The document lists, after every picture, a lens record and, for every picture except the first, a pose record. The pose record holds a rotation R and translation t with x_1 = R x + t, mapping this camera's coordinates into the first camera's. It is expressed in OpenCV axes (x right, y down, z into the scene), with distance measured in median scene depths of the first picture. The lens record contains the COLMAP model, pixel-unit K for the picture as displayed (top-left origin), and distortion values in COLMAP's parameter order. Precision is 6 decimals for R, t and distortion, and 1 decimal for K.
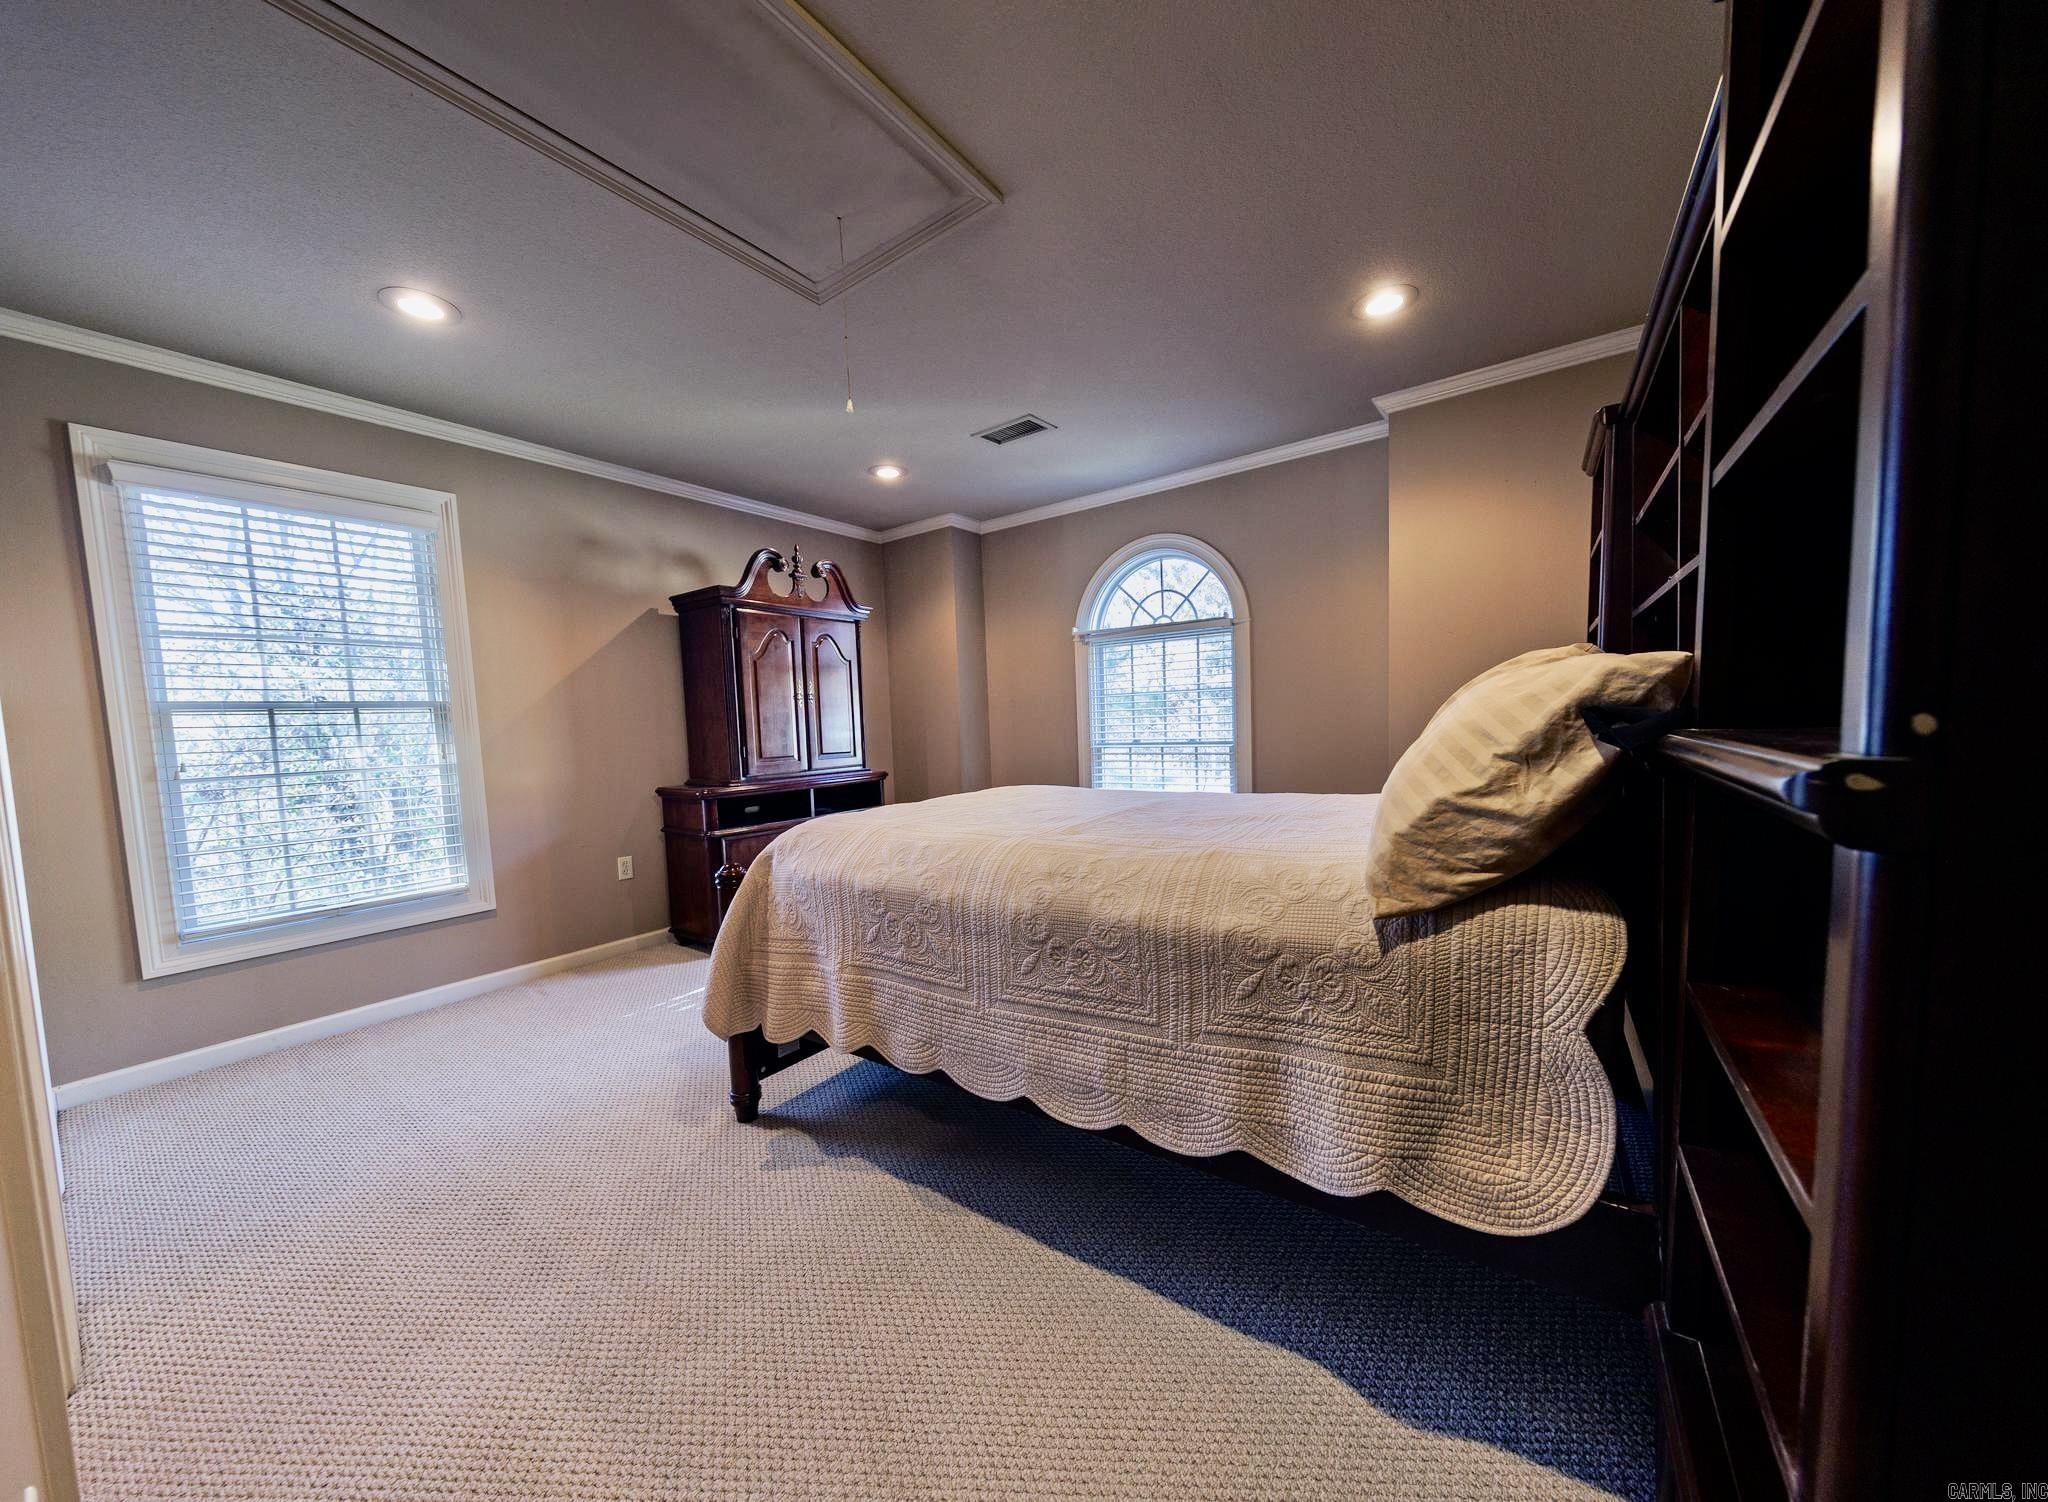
lens RADIAL K [[721.9, 0, 1024.0], [0, 721.9, 751.0], [0, 0, 1]] dist [-0.000566, -0.000029]
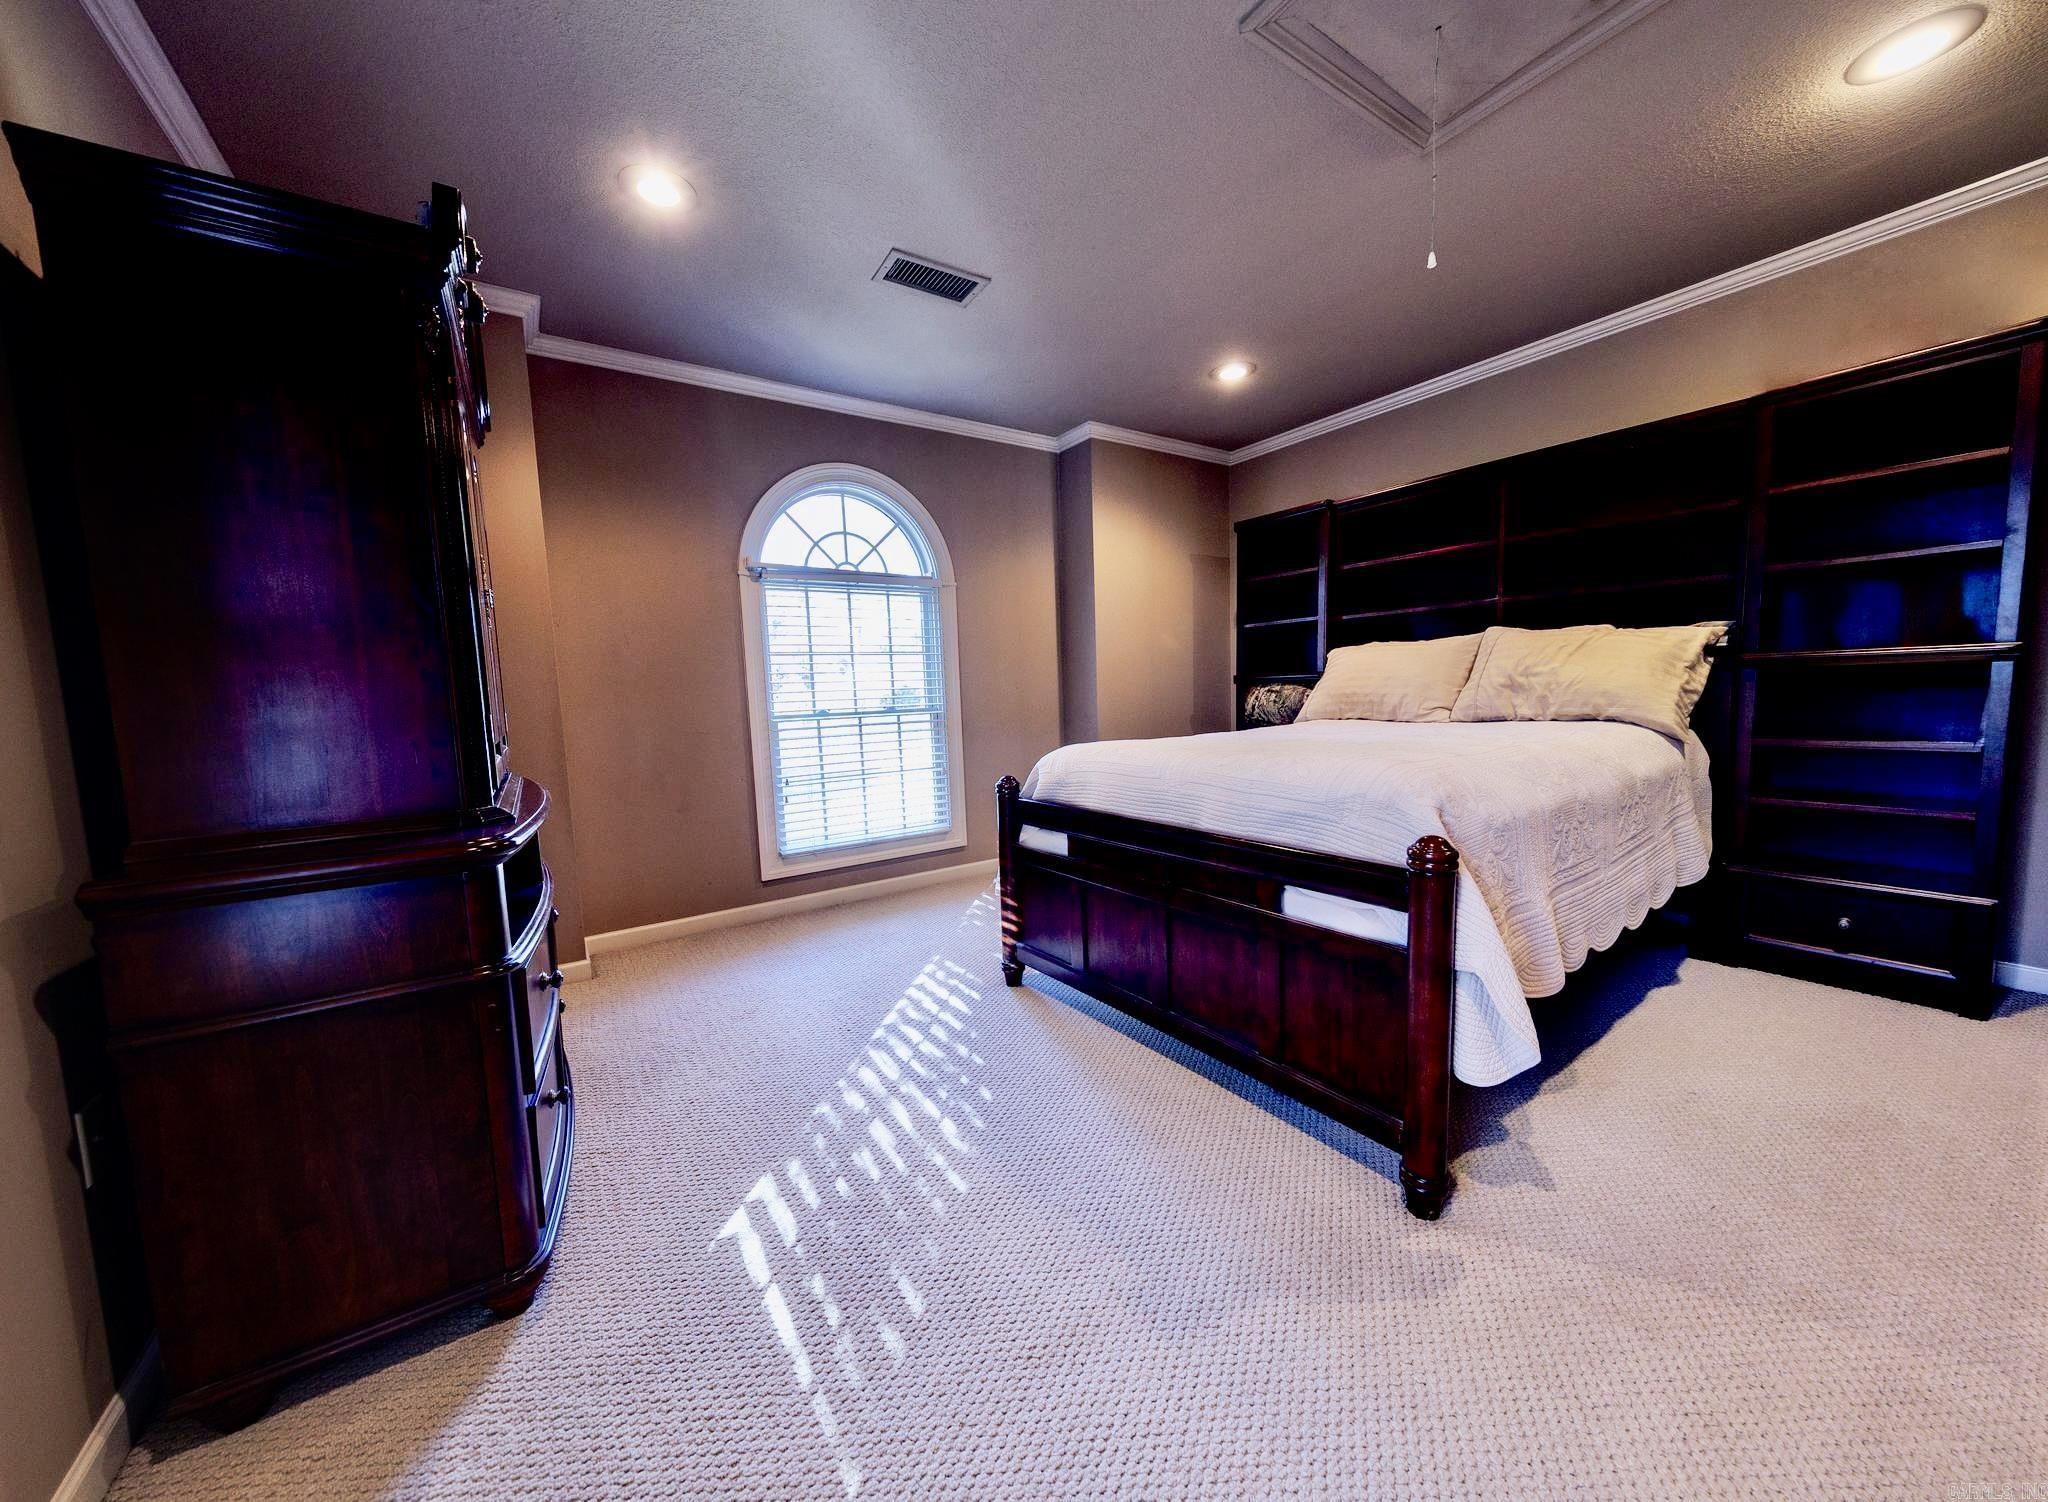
lens RADIAL K [[721.9, 0, 1024.0], [0, 721.9, 751.0], [0, 0, 1]] dist [-0.000566, -0.000029]
pose [[0.346477, -0.063090, 0.935935, -0.545224], [0.061854, 0.997101, 0.044315, 0.008154], [-0.936017, 0.042537, 0.349374, 0.526896]]
